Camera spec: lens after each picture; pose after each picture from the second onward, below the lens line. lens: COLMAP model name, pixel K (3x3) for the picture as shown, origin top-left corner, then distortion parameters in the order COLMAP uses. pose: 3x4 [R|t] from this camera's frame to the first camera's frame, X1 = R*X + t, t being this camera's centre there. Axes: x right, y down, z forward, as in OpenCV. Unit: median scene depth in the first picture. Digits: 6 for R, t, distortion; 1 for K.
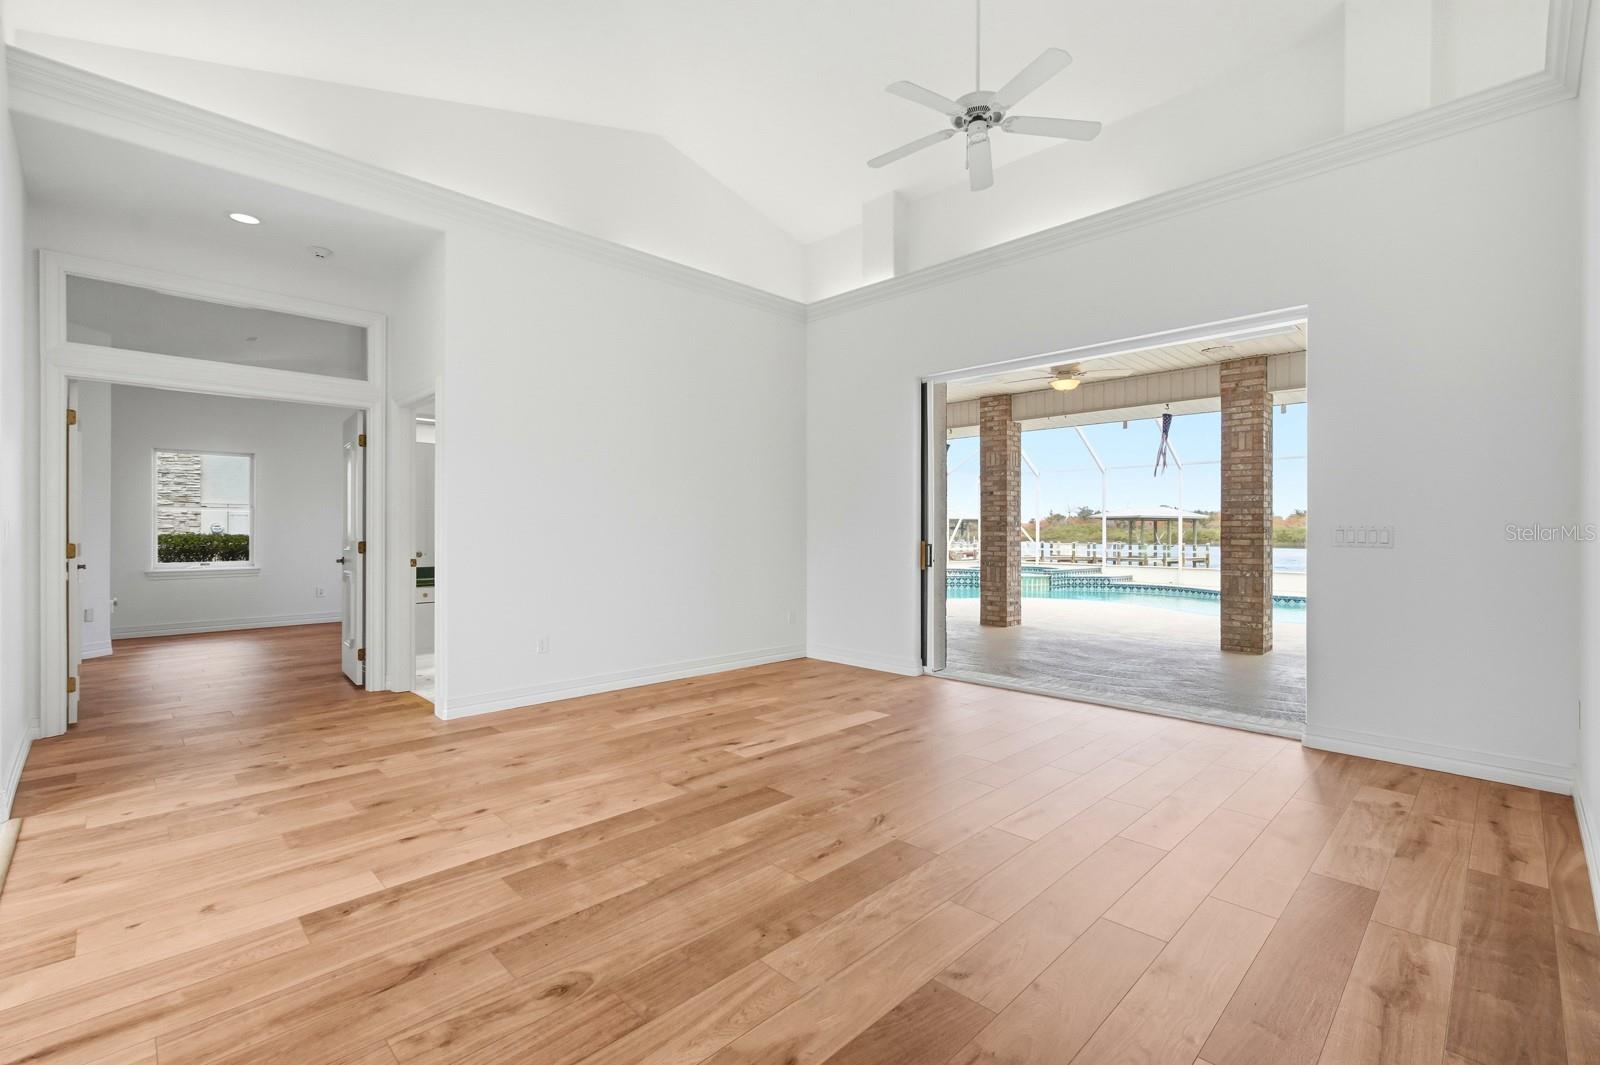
lens RADIAL K [[709.6, 0, 800.0], [0, 709.6, 532.5], [0, 0, 1]] dist [-0.002622, -0.000066]
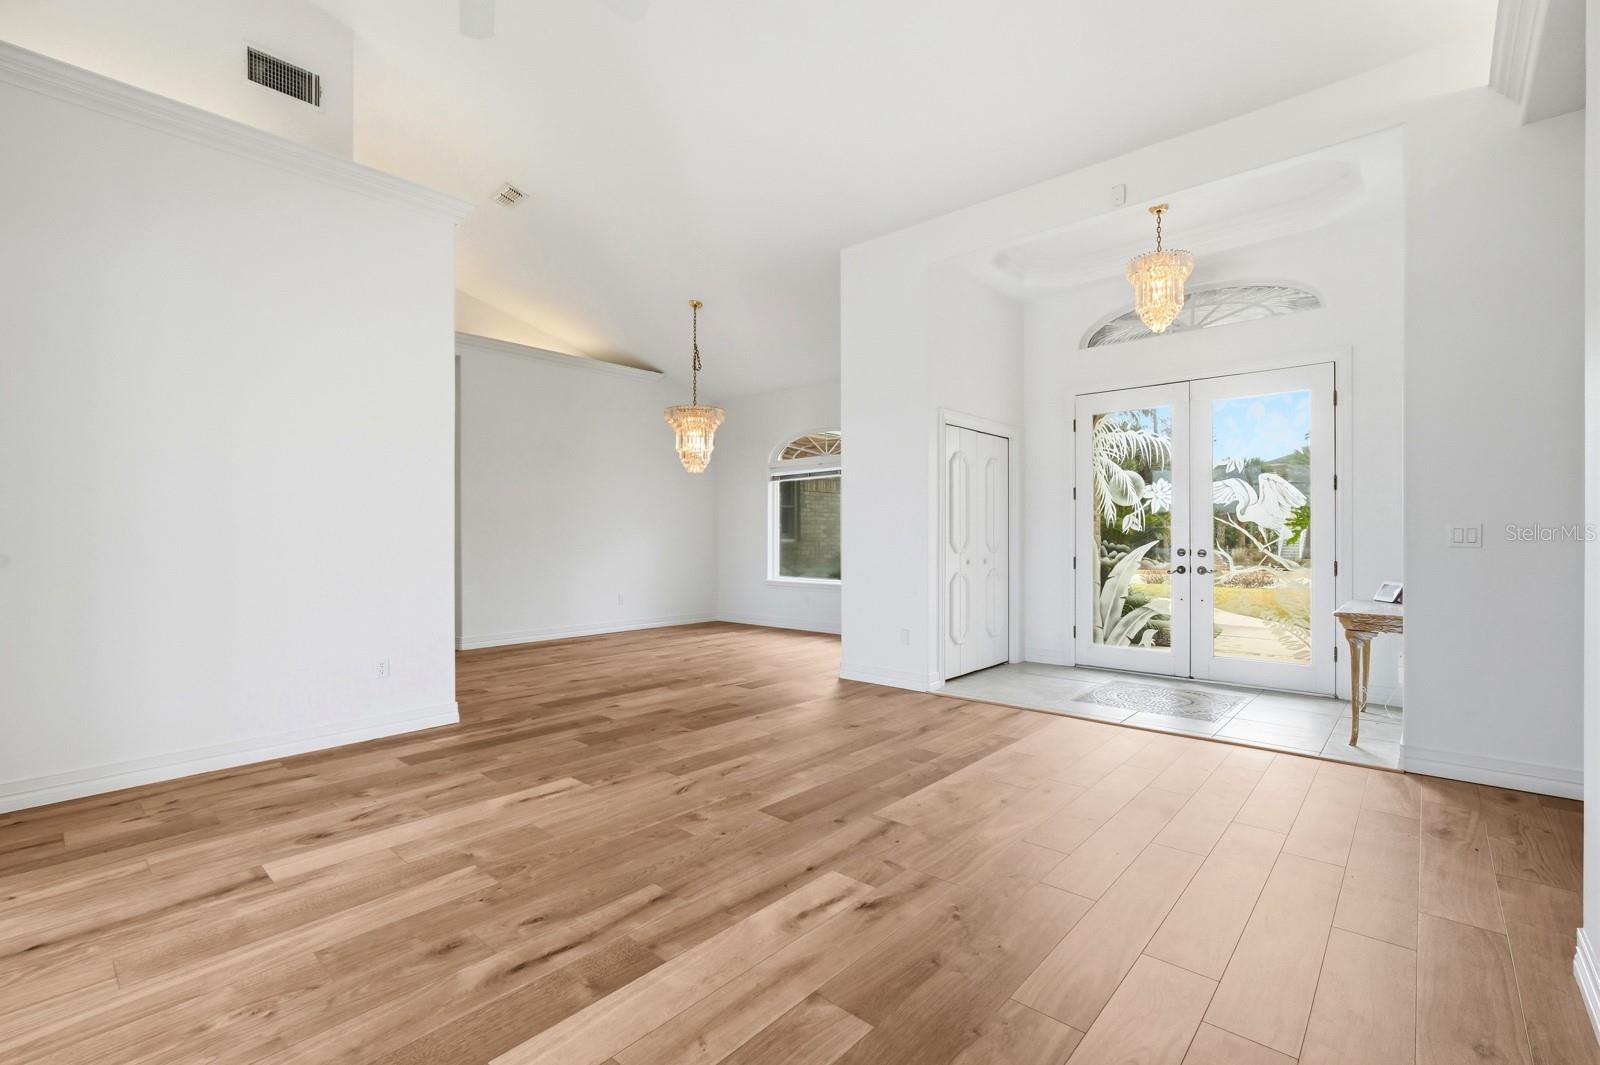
lens RADIAL K [[709.6, 0, 800.0], [0, 709.6, 532.5], [0, 0, 1]] dist [-0.002622, -0.000066]
pose [[-0.998111, 0.002277, -0.061398, -0.005850], [0.002463, 0.999993, -0.002942, -0.003041], [0.061391, -0.003088, -0.998109, 2.048396]]
